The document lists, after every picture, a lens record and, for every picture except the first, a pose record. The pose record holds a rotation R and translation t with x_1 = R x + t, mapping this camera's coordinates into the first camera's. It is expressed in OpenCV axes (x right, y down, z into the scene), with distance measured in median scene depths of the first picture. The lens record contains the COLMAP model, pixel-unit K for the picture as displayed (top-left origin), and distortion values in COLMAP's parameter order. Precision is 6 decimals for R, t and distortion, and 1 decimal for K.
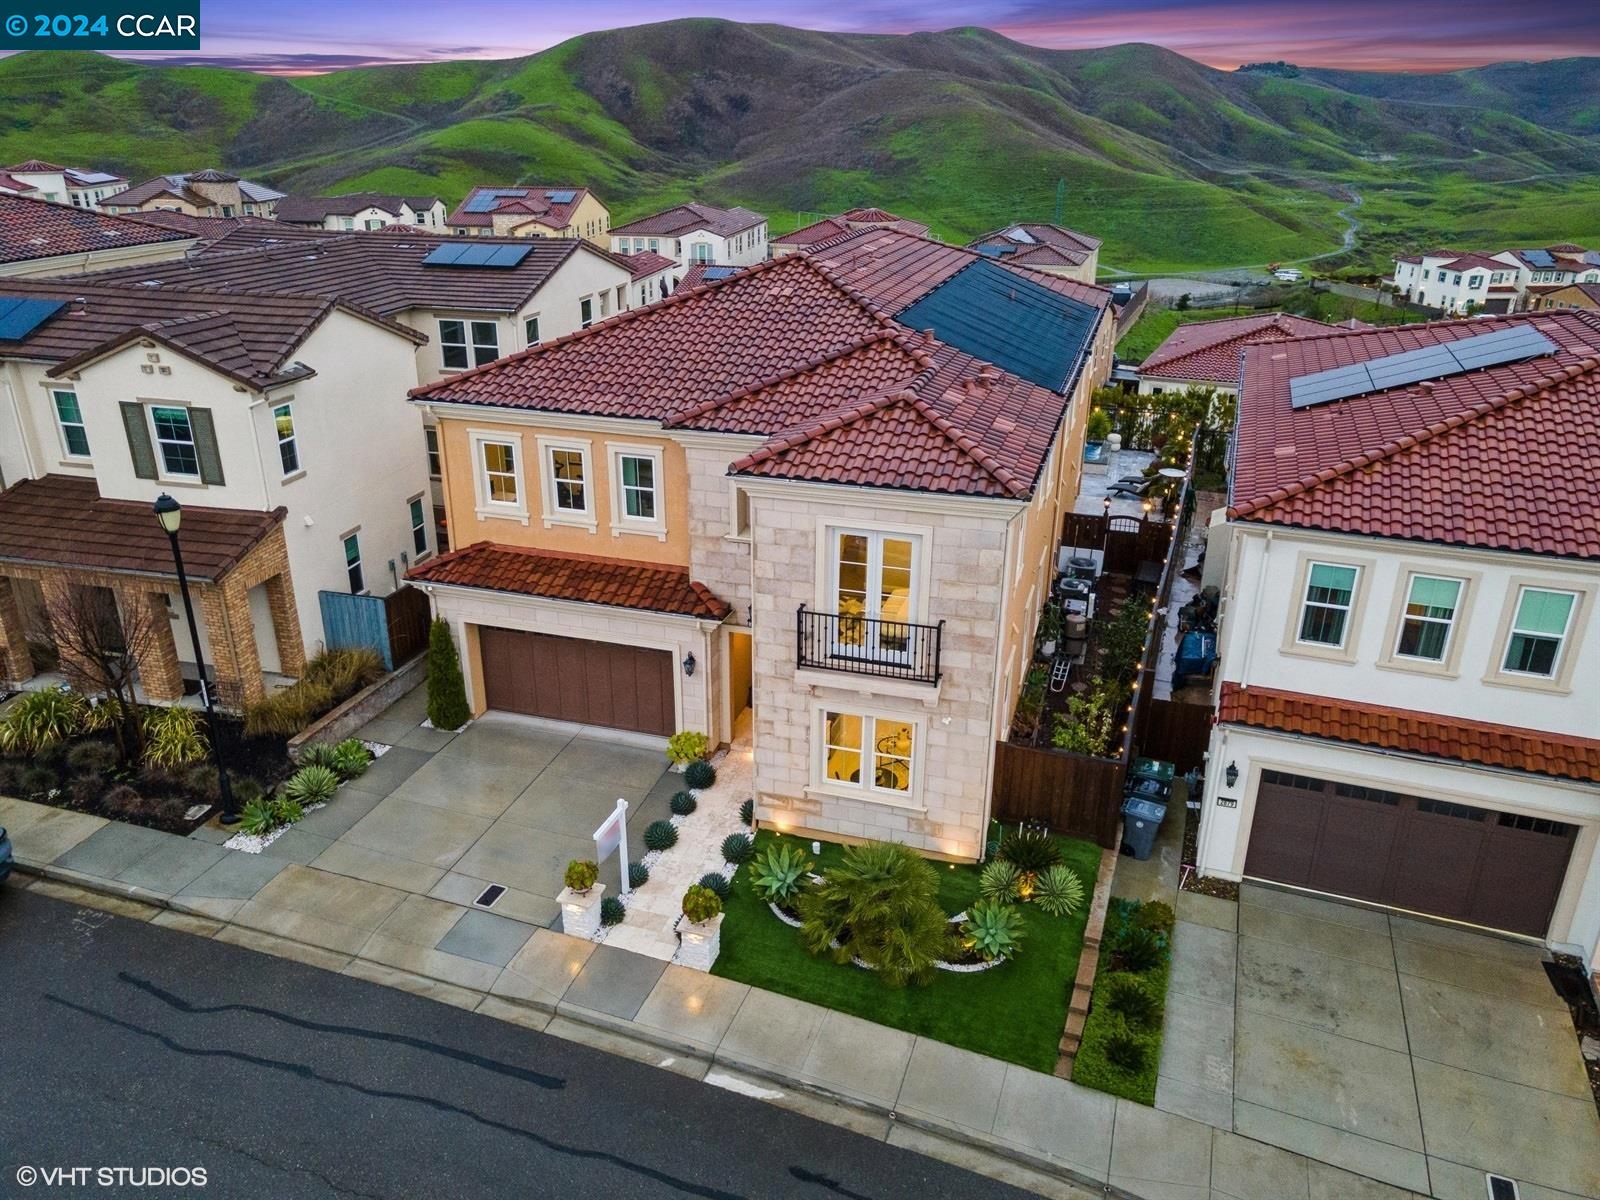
lens RADIAL K [[1151.9, 0, 800.0], [0, 1151.9, 600.0], [0, 0, 1]] dist [0.001150, 0.063400]
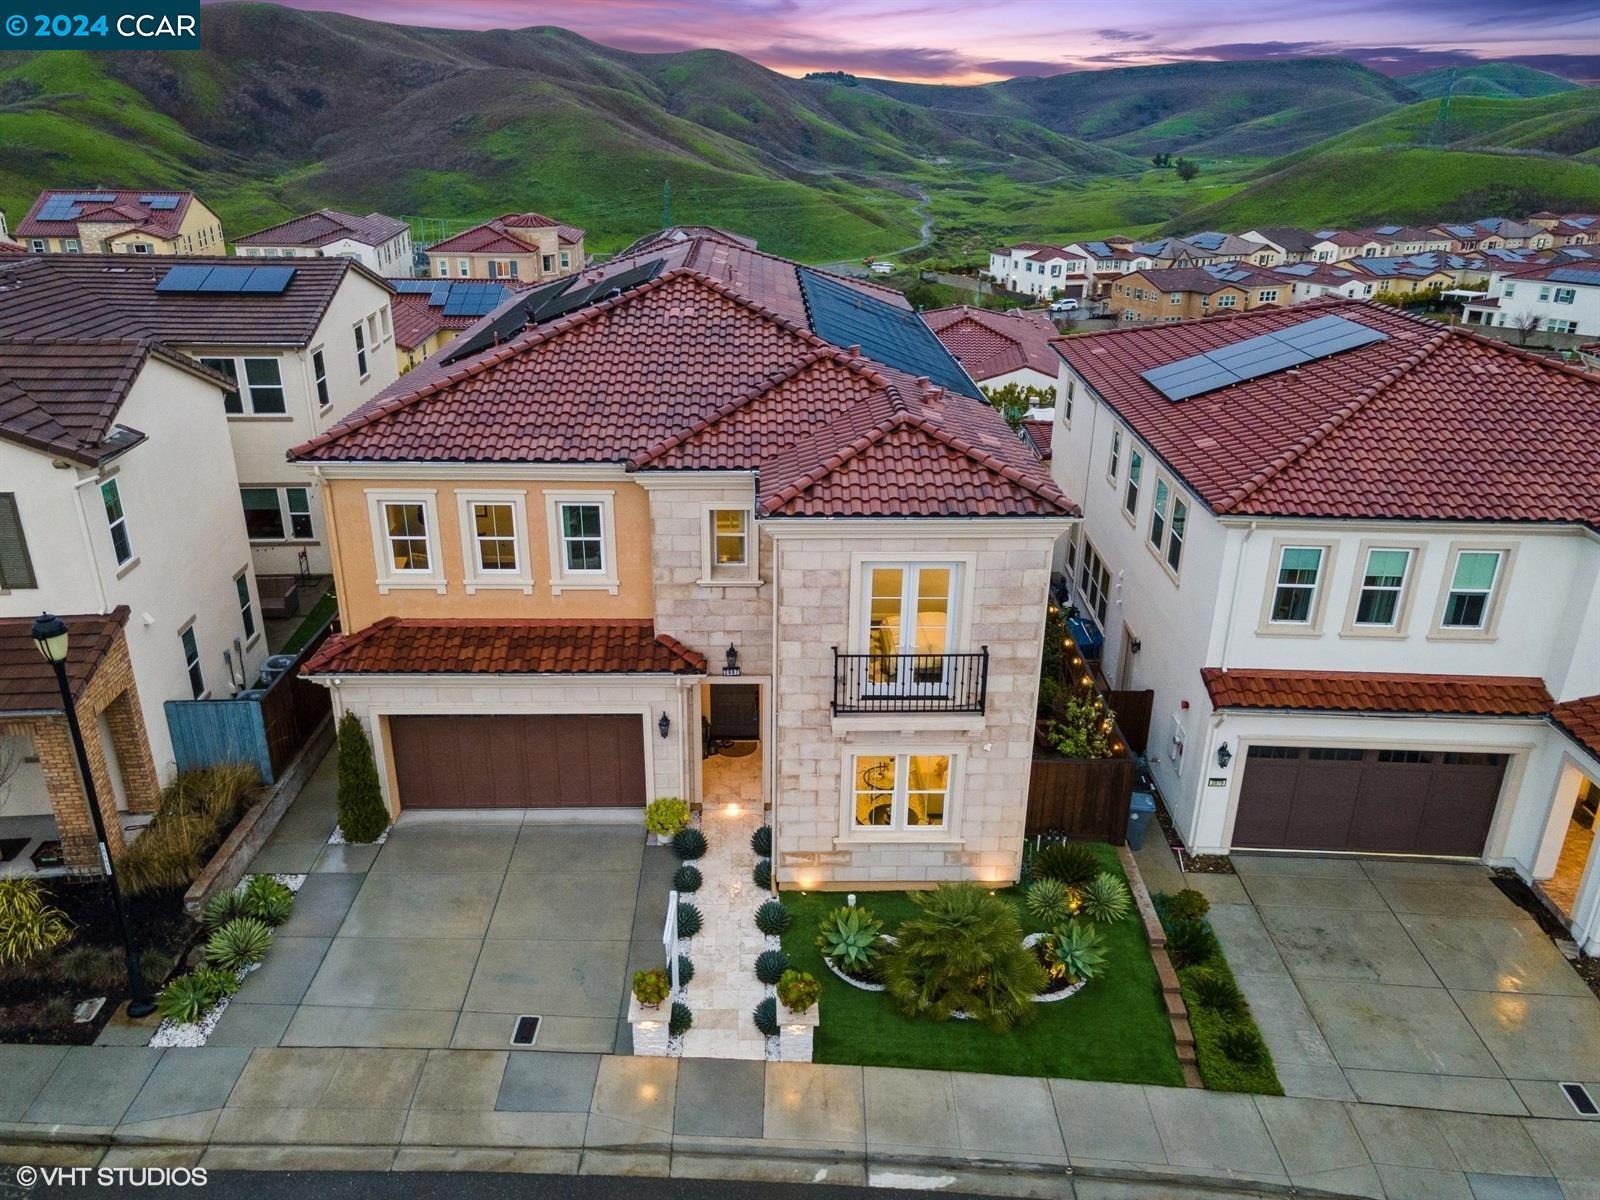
lens RADIAL K [[1151.9, 0, 800.0], [0, 1151.9, 600.0], [0, 0, 1]] dist [0.001150, 0.063400]
pose [[0.949065, -0.116611, 0.292707, -0.270484], [0.116774, 0.993013, 0.016981, -0.049626], [-0.292642, 0.018065, 0.956051, 0.104753]]
